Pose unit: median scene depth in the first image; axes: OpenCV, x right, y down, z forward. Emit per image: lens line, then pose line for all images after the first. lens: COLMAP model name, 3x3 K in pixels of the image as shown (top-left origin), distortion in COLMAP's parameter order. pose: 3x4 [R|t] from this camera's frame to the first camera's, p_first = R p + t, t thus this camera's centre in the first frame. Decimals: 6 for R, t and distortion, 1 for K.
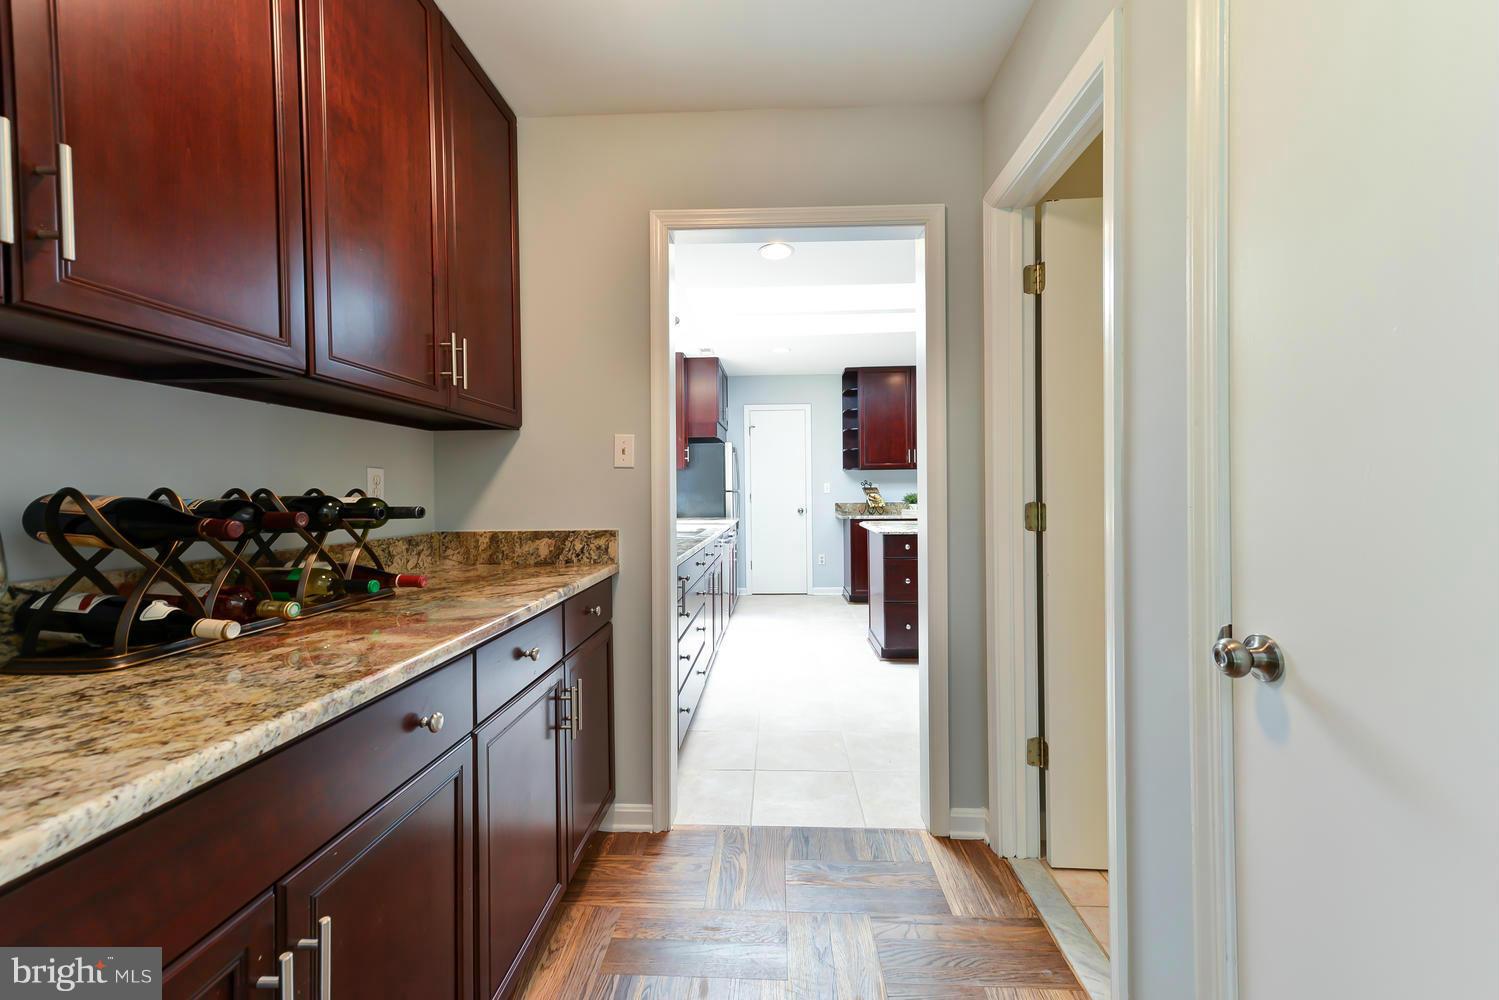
lens RADIAL K [[591.0, 0, 752.2], [0, 591.0, 493.0], [0, 0, 1]] dist [-0.000264, -0.000029]
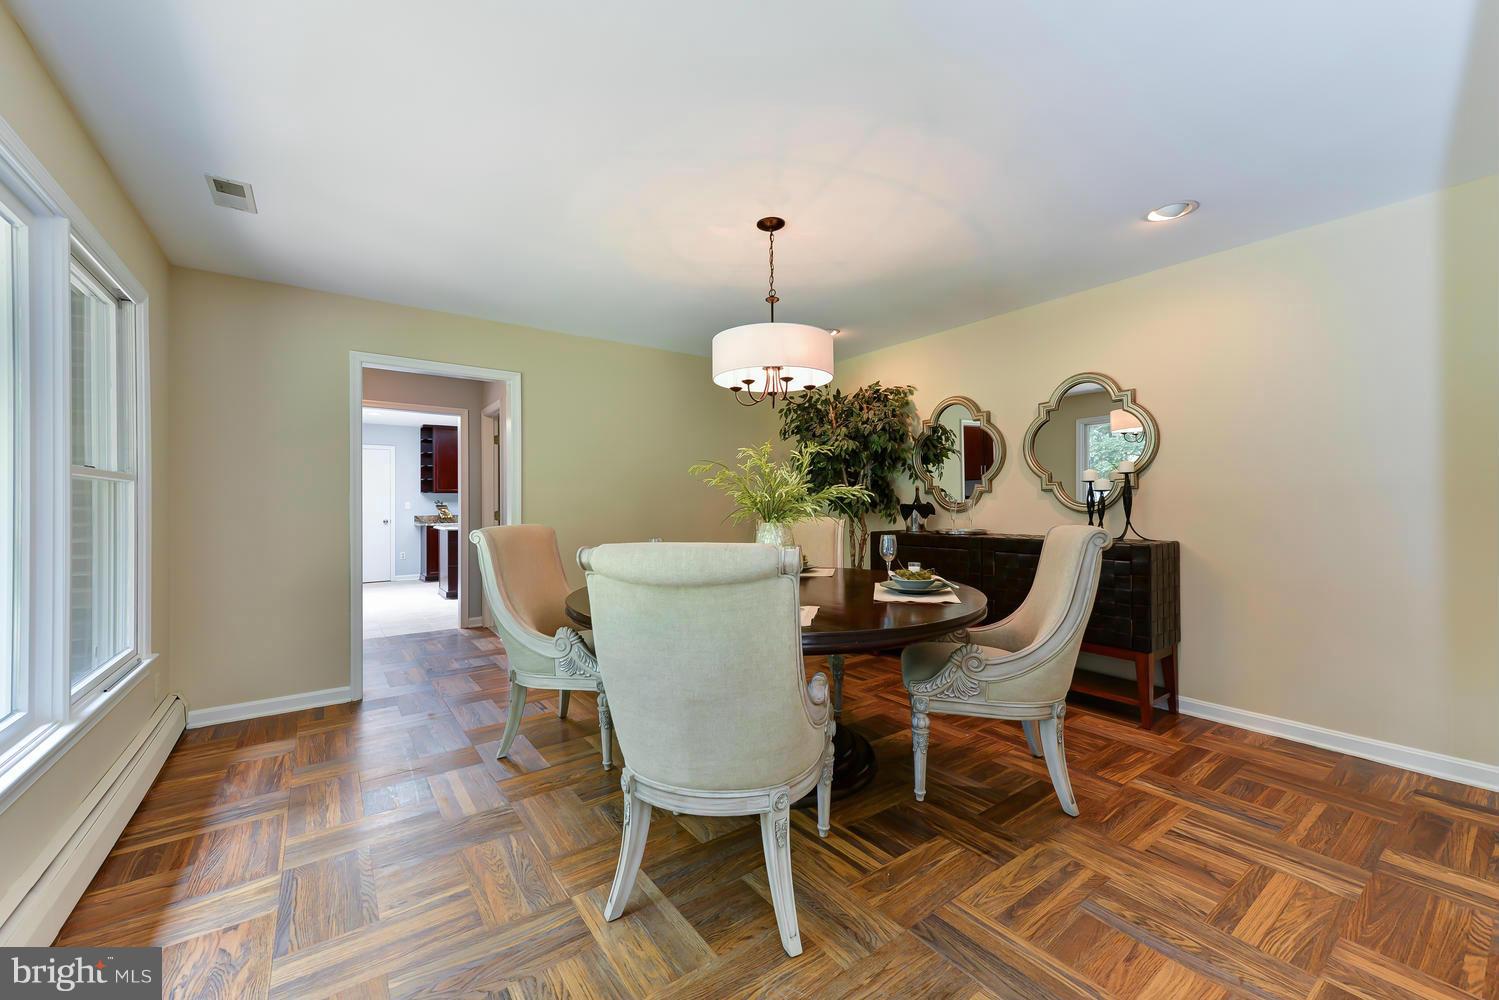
lens RADIAL K [[591.0, 0, 751.5], [0, 591.0, 495.0], [0, 0, 1]] dist [-0.000264, -0.000029]
pose [[0.781698, 0.012375, 0.623534, -0.121954], [0.004325, 0.999671, -0.025262, 0.006772], [-0.623642, 0.022444, 0.781388, -0.674071]]
